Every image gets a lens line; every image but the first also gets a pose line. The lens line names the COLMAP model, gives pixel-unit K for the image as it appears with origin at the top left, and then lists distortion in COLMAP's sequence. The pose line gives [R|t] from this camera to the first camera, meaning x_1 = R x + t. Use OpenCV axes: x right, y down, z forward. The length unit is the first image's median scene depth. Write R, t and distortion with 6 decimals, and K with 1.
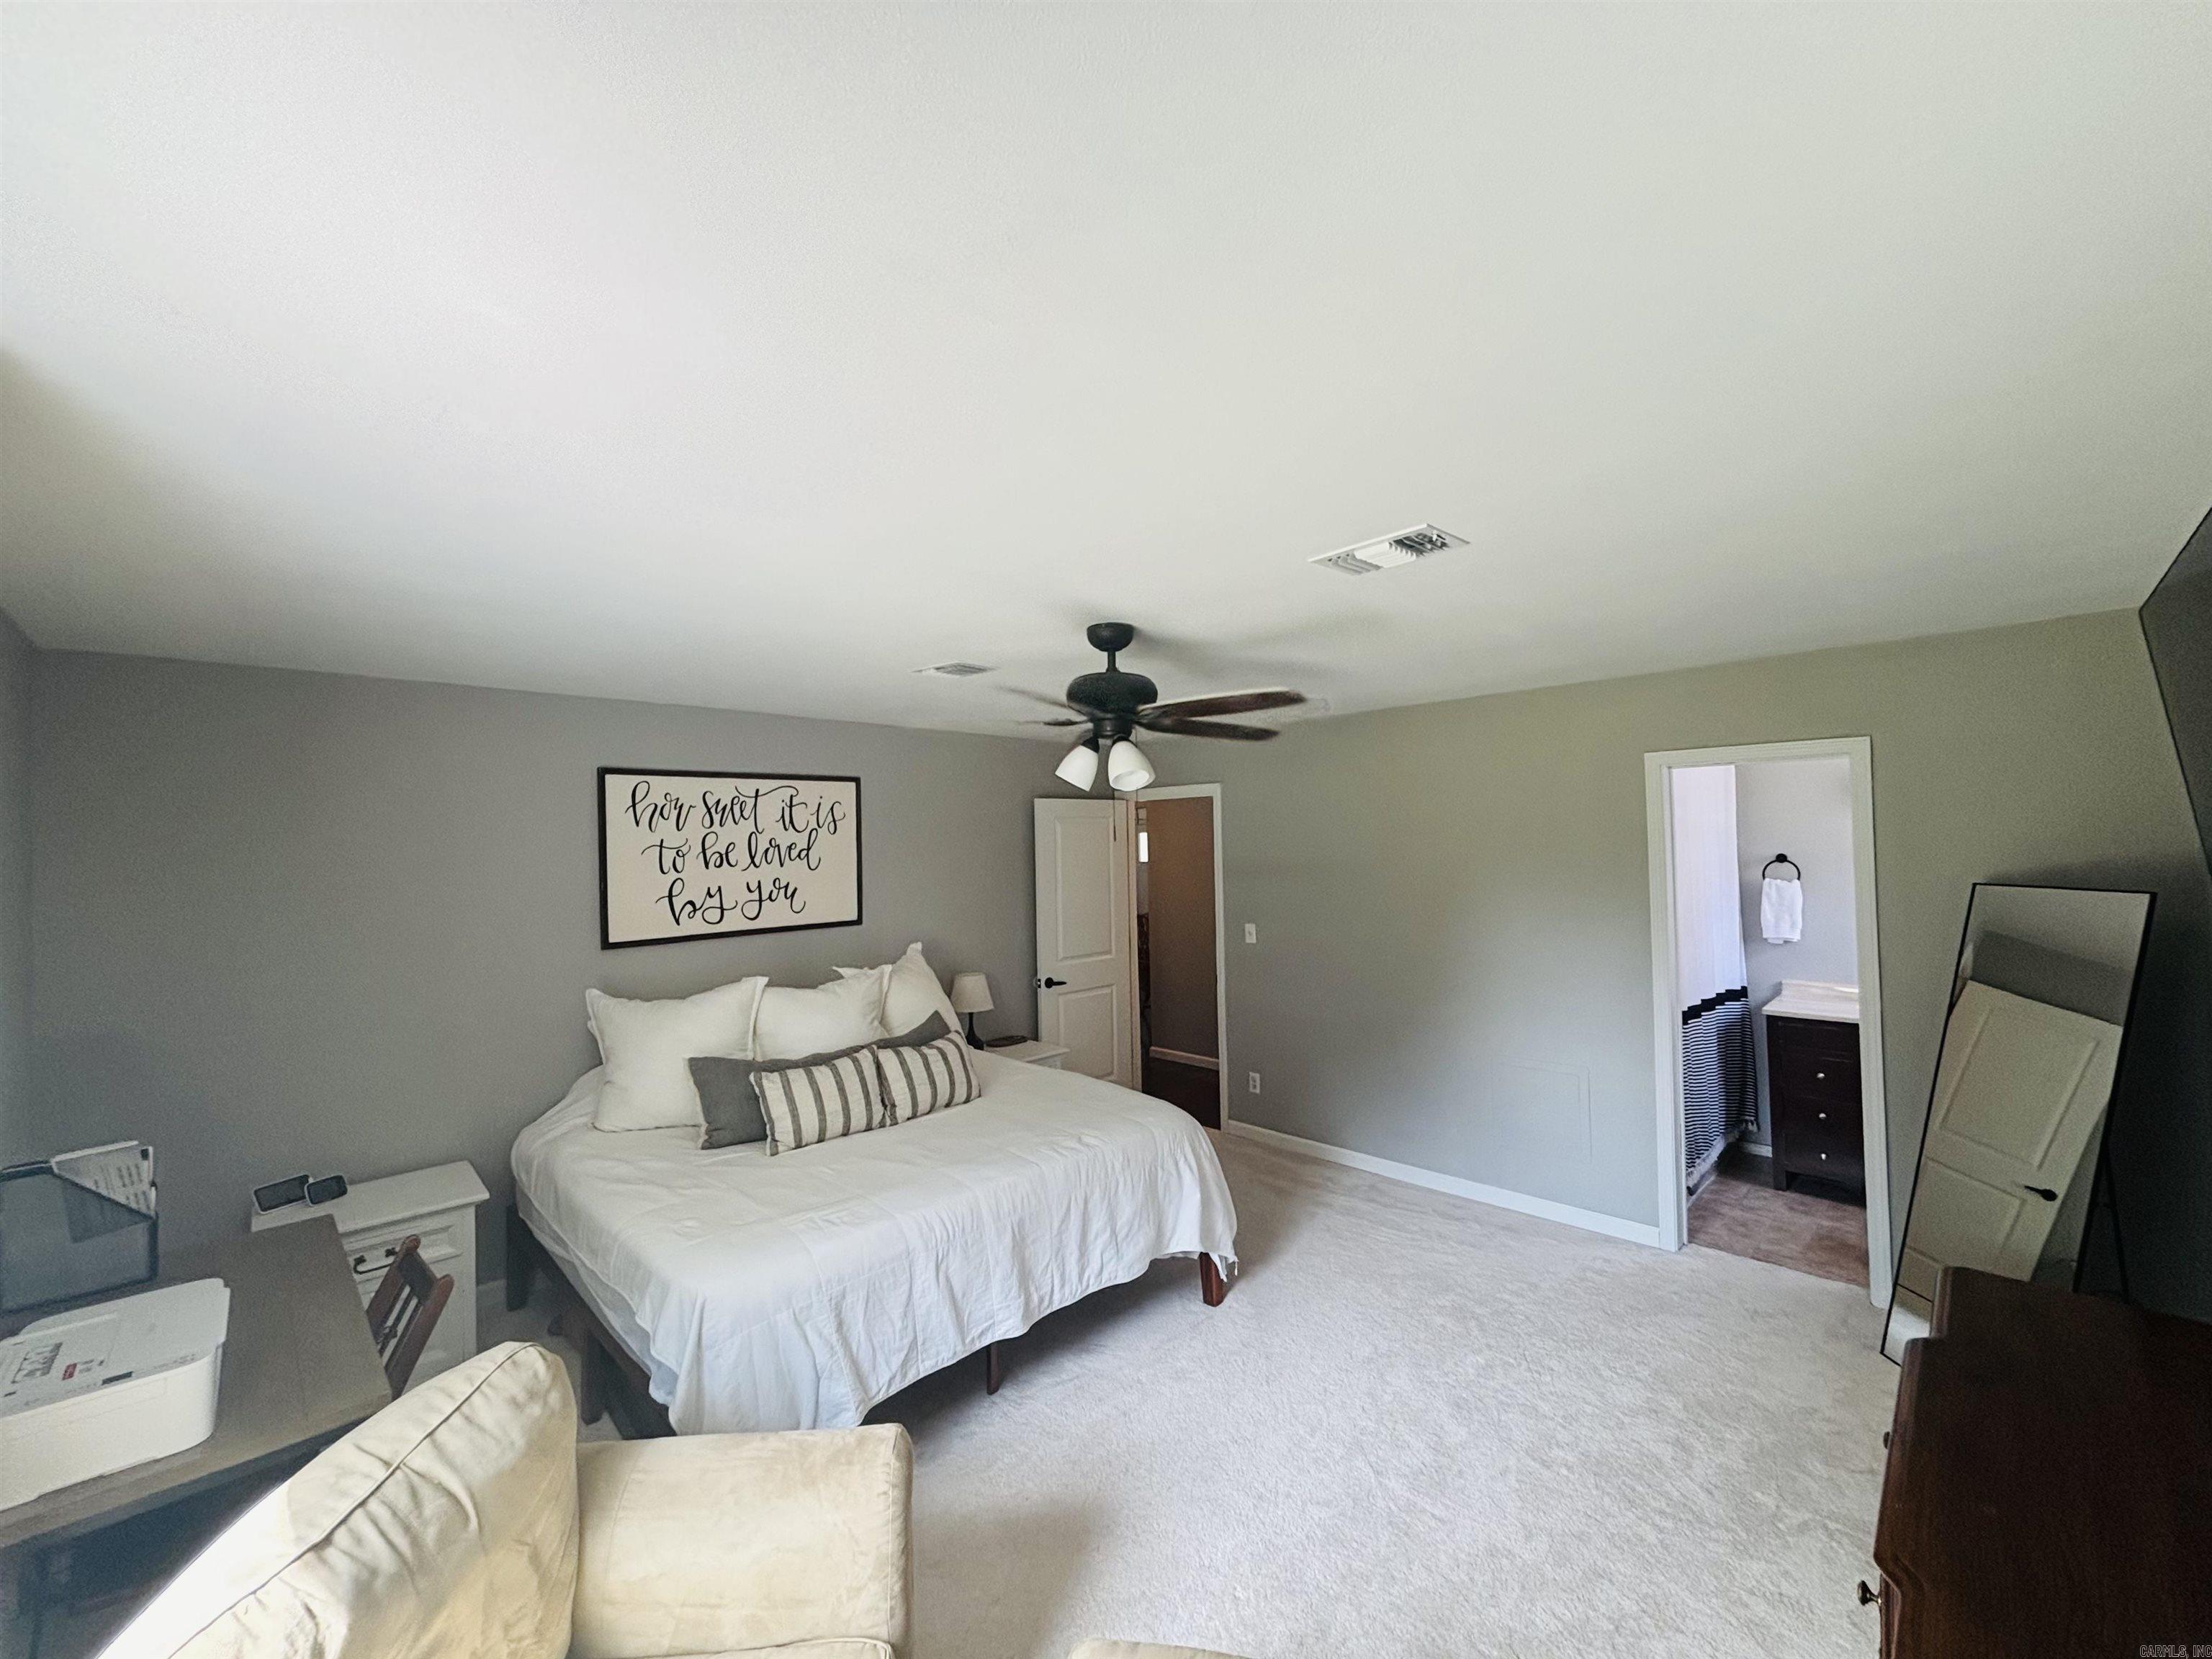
lens RADIAL K [[890.6, 0, 1112.5], [0, 890.6, 818.5], [0, 0, 1]] dist [0.002459, -0.000905]
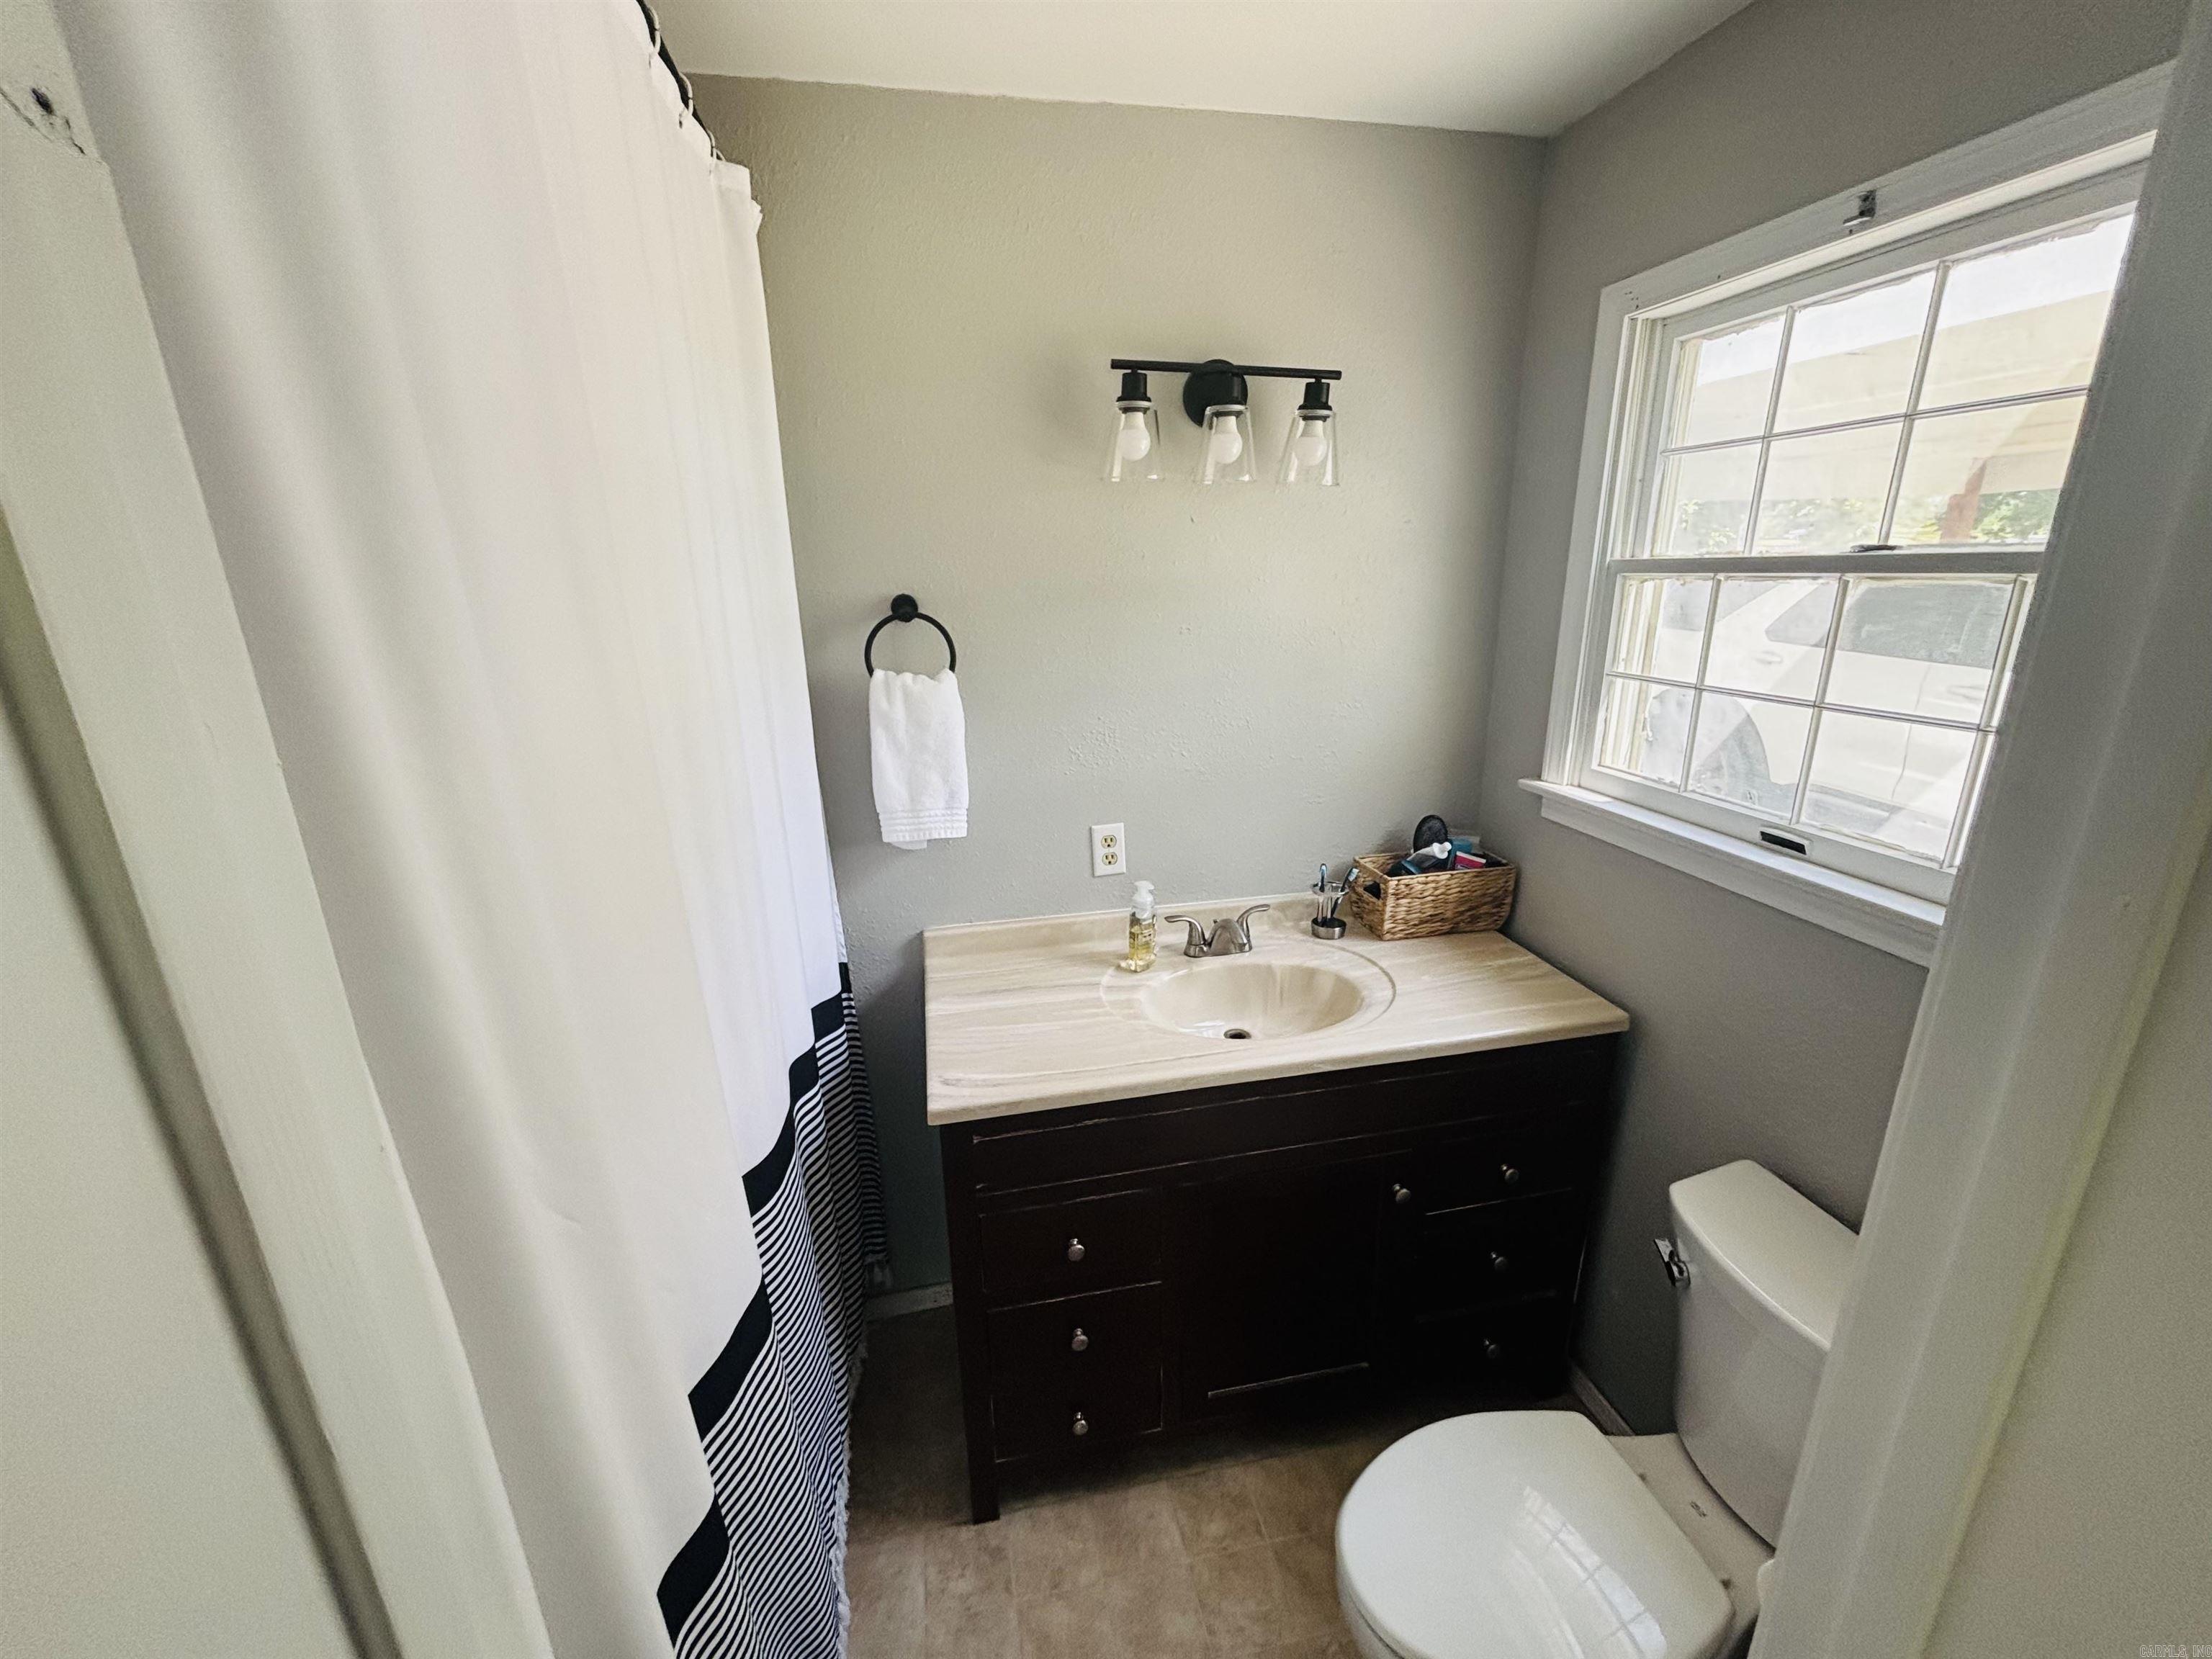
lens RADIAL K [[890.6, 0, 1107.7], [0, 890.6, 823.3], [0, 0, 1]] dist [0.002459, -0.000905]
pose [[0.551599, -0.226639, 0.802728, 0.492201], [-0.016008, 0.959324, 0.281852, 0.025192], [-0.833956, -0.168319, 0.525535, 0.734510]]
